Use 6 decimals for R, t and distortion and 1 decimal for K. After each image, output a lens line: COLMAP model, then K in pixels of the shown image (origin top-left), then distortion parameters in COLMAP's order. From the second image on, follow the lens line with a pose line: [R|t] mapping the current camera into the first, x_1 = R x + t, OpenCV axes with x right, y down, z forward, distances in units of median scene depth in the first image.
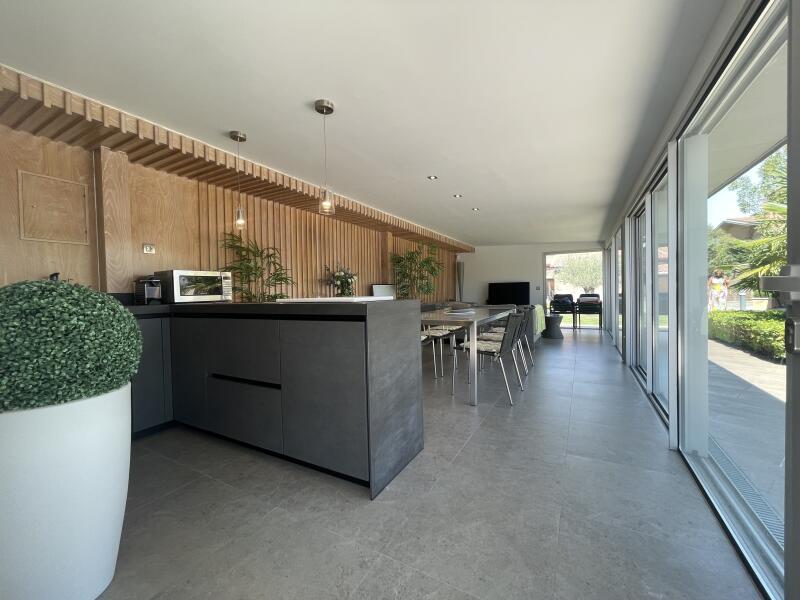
lens RADIAL K [[330.7, 0, 398.9], [0, 330.7, 298.4], [0, 0, 1]] dist [0.001512, 0.000139]
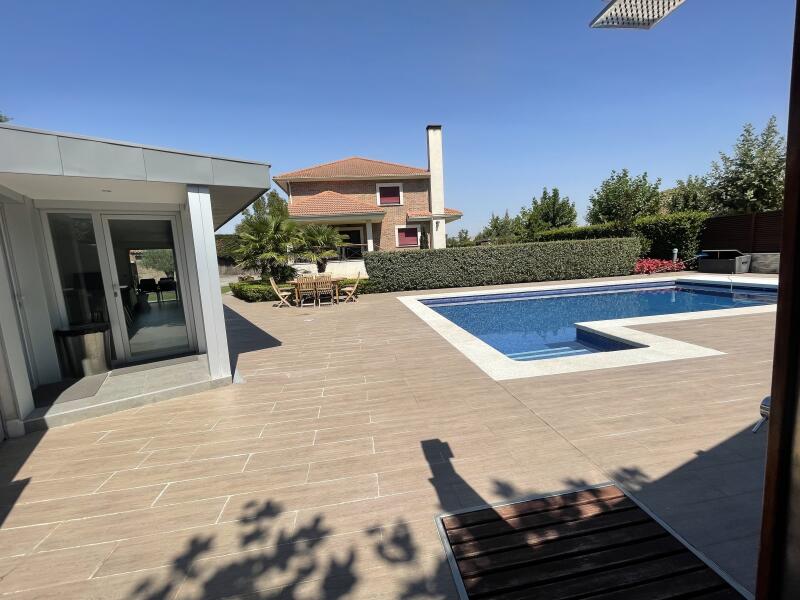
lens RADIAL K [[330.7, 0, 398.9], [0, 330.7, 298.4], [0, 0, 1]] dist [0.001512, 0.000139]
pose [[0.446025, -0.122988, 0.886530, -0.264187], [0.064806, 0.992352, 0.105064, -0.009150], [-0.892671, 0.010591, 0.450584, -0.551731]]
